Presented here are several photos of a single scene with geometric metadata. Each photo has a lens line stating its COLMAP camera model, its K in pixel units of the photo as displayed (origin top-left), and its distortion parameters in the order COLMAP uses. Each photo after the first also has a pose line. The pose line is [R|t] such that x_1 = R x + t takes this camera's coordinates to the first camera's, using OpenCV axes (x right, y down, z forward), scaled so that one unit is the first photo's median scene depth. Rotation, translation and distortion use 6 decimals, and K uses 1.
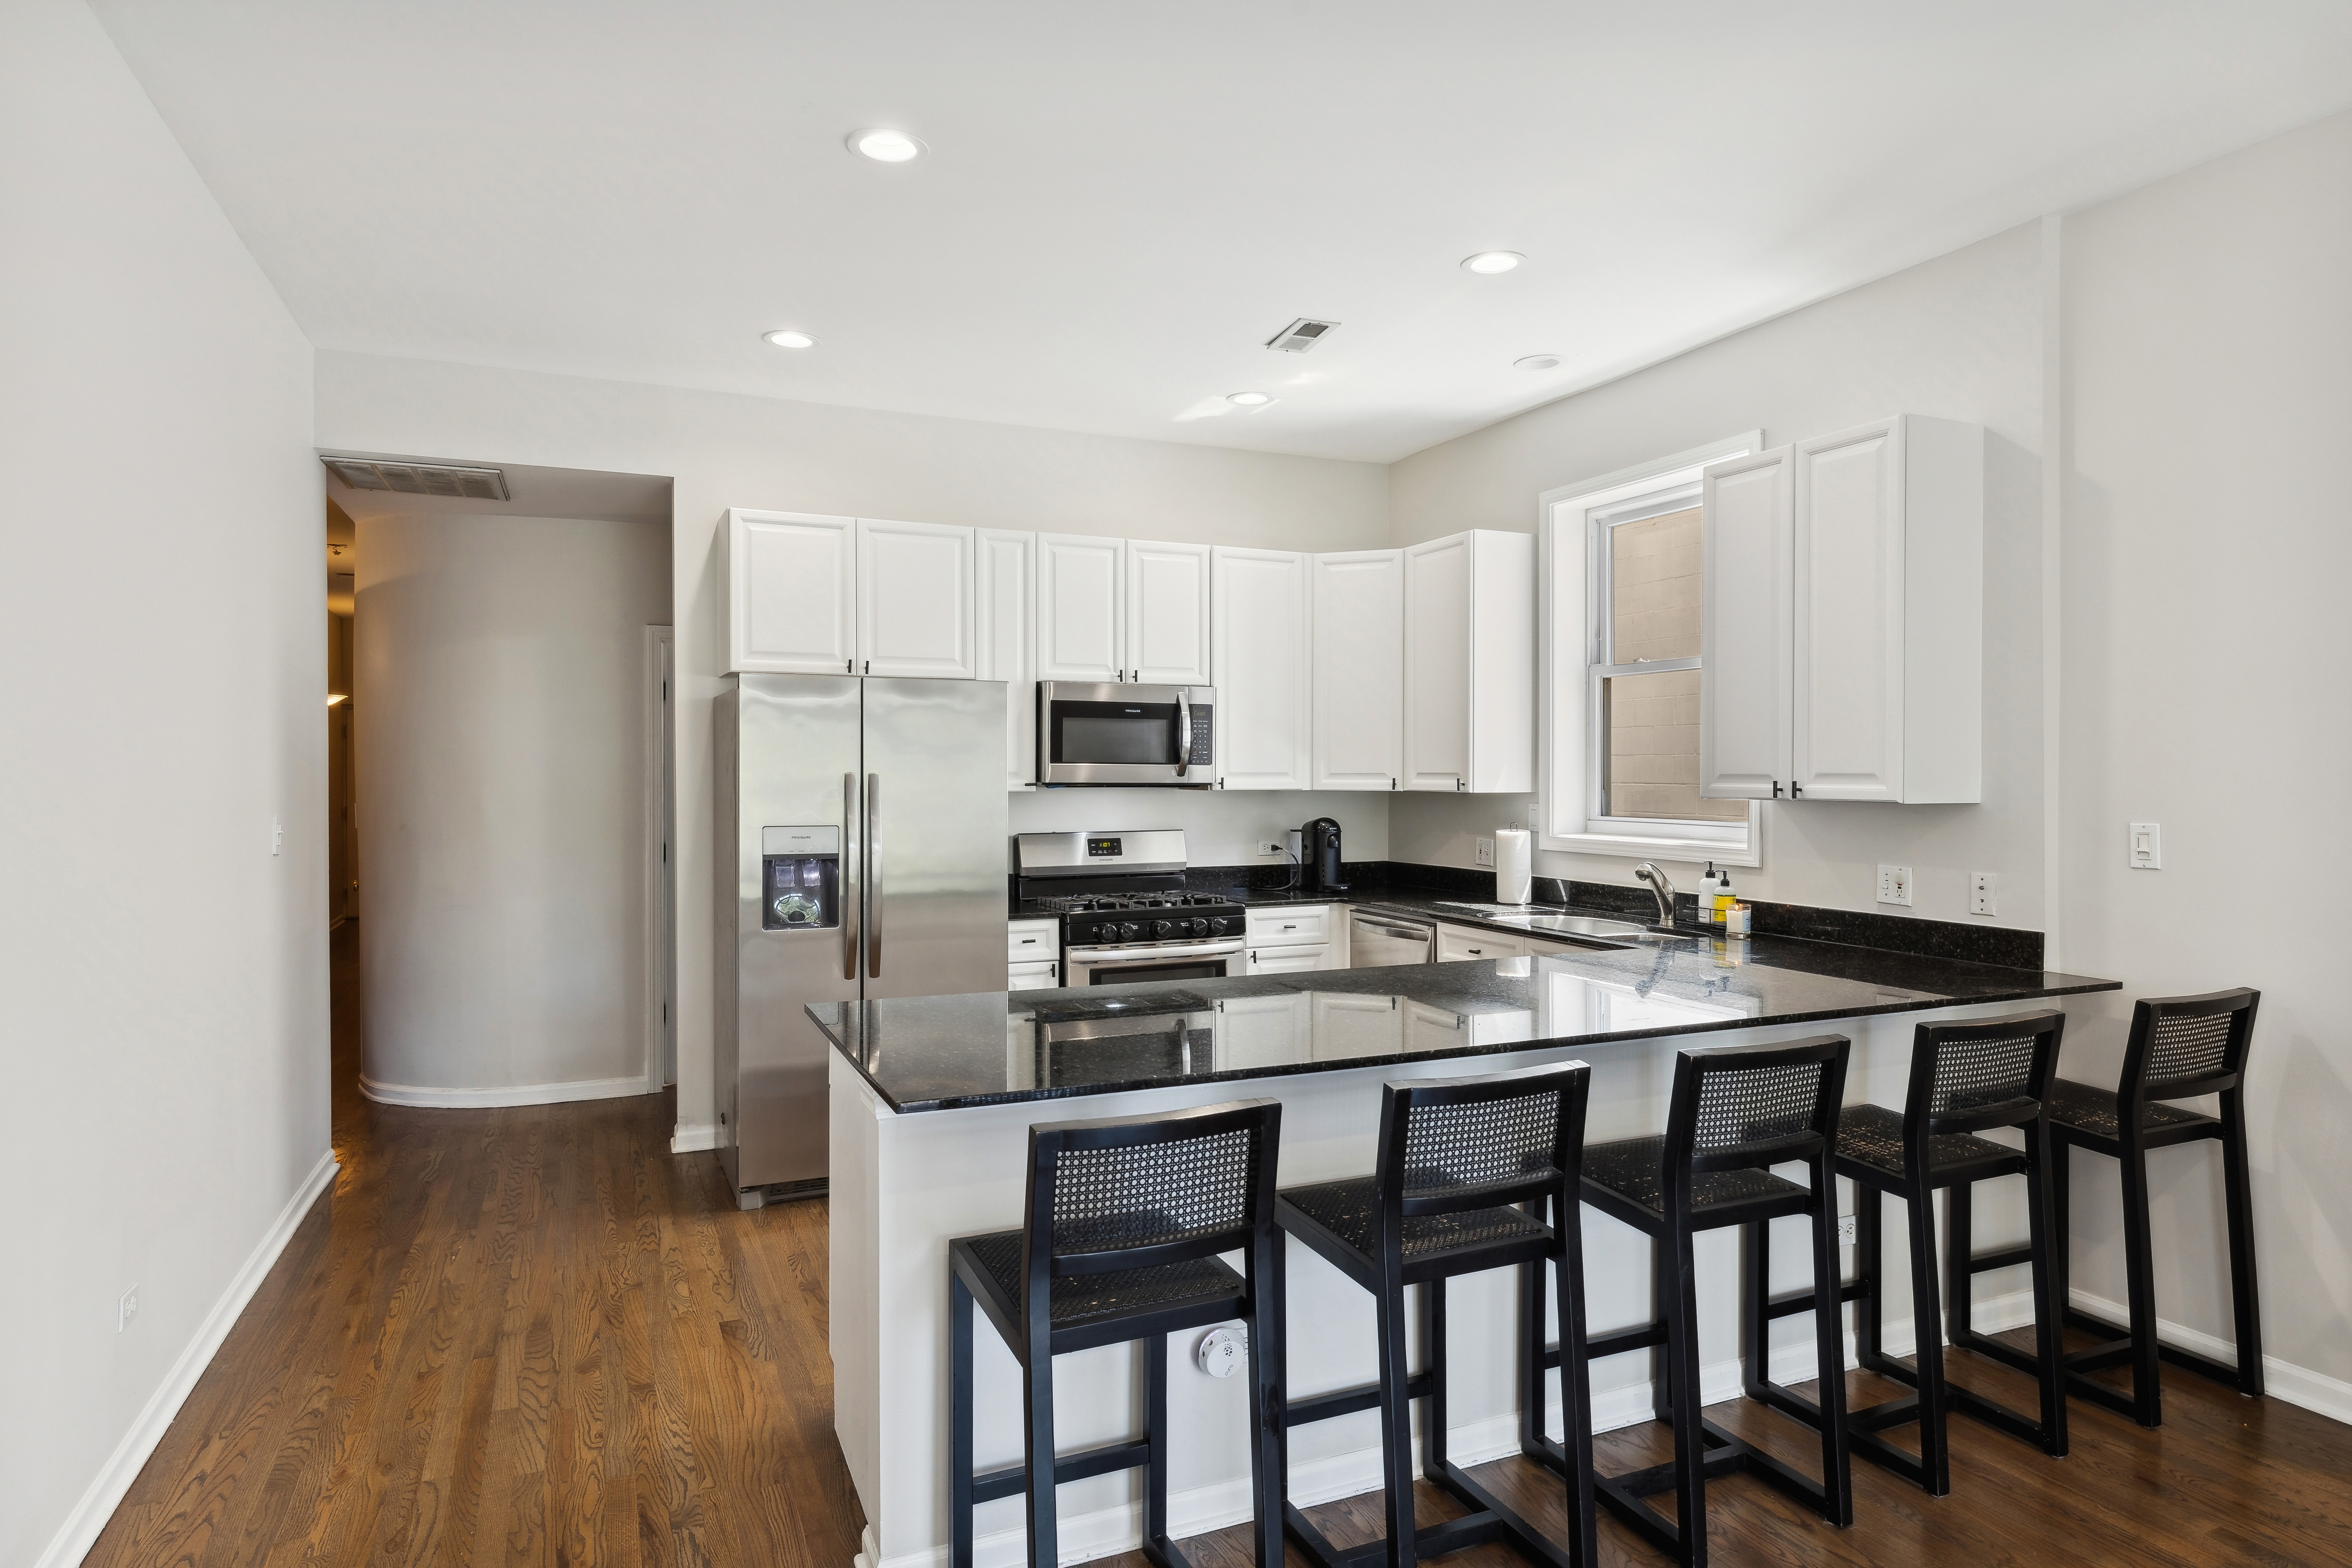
lens RADIAL K [[1328.7, 0, 1181.3], [0, 1328.7, 772.7], [0, 0, 1]] dist [-0.023501, 0.000094]
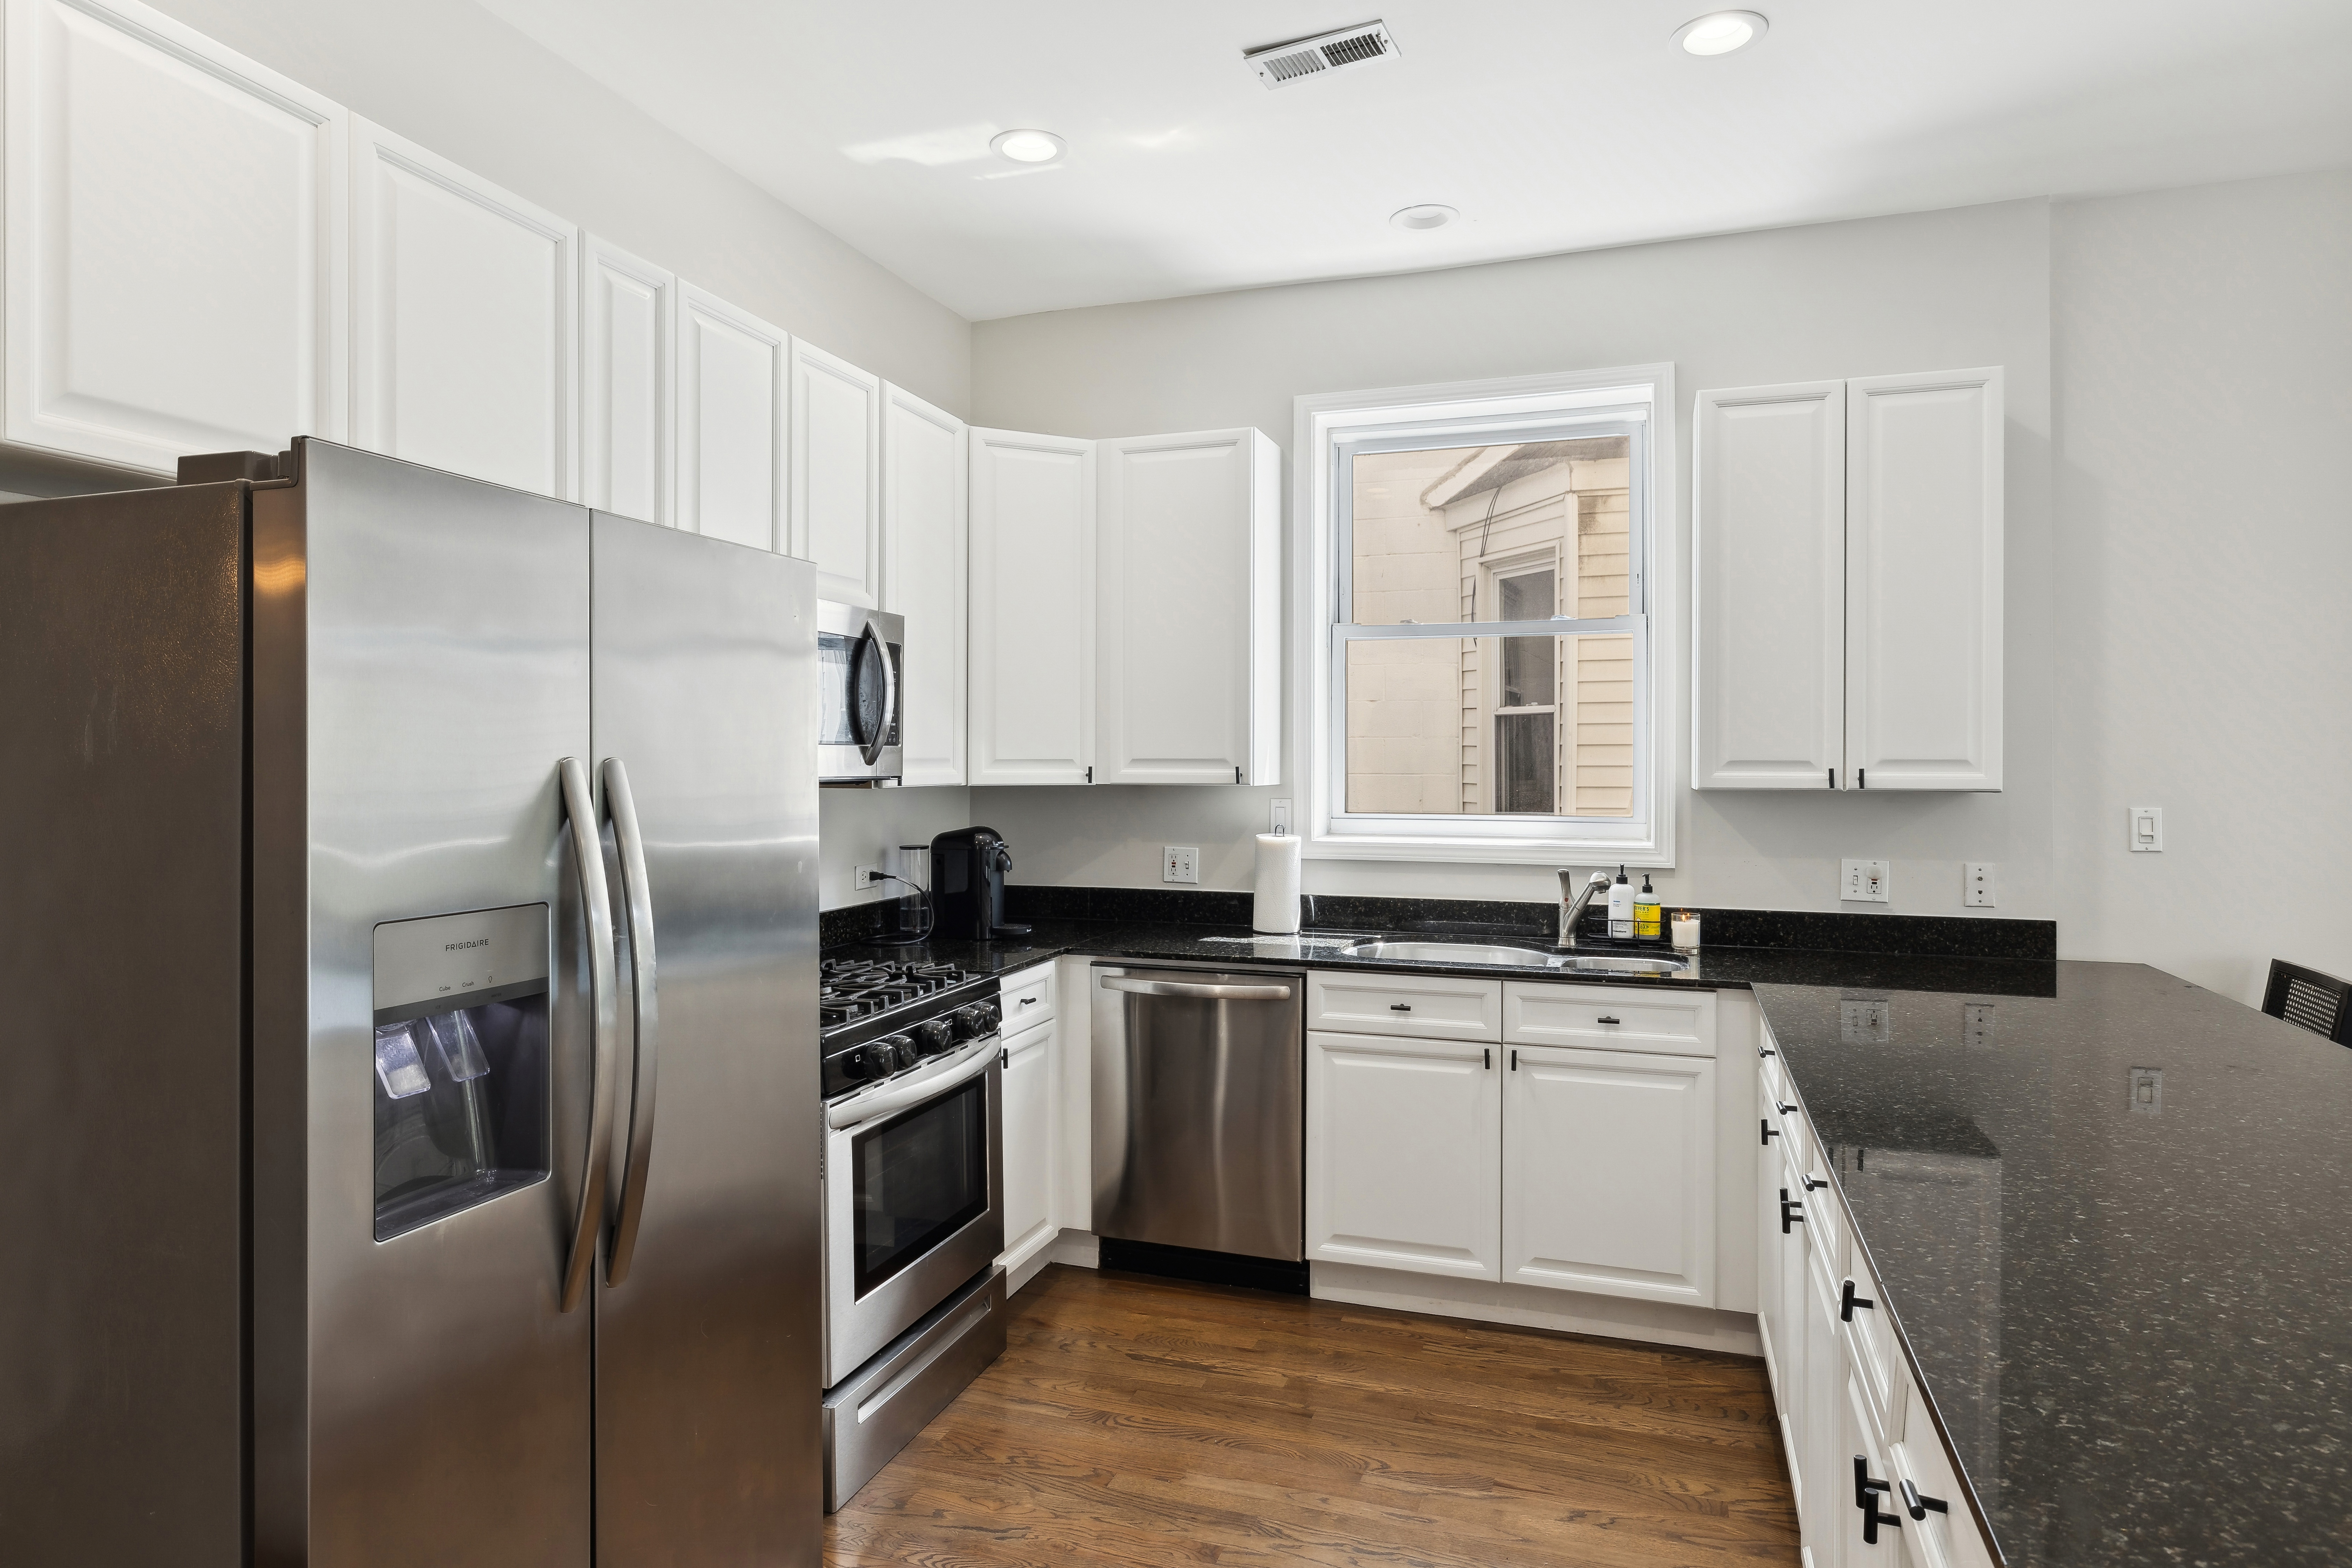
lens RADIAL K [[1328.7, 0, 1170.7], [0, 1328.7, 763.7], [0, 0, 1]] dist [-0.023501, 0.000094]
pose [[0.692371, -0.003219, 0.721535, -0.396173], [-0.000122, 0.999990, 0.004579, -0.000667], [-0.721542, -0.003258, 0.692363, 0.610038]]
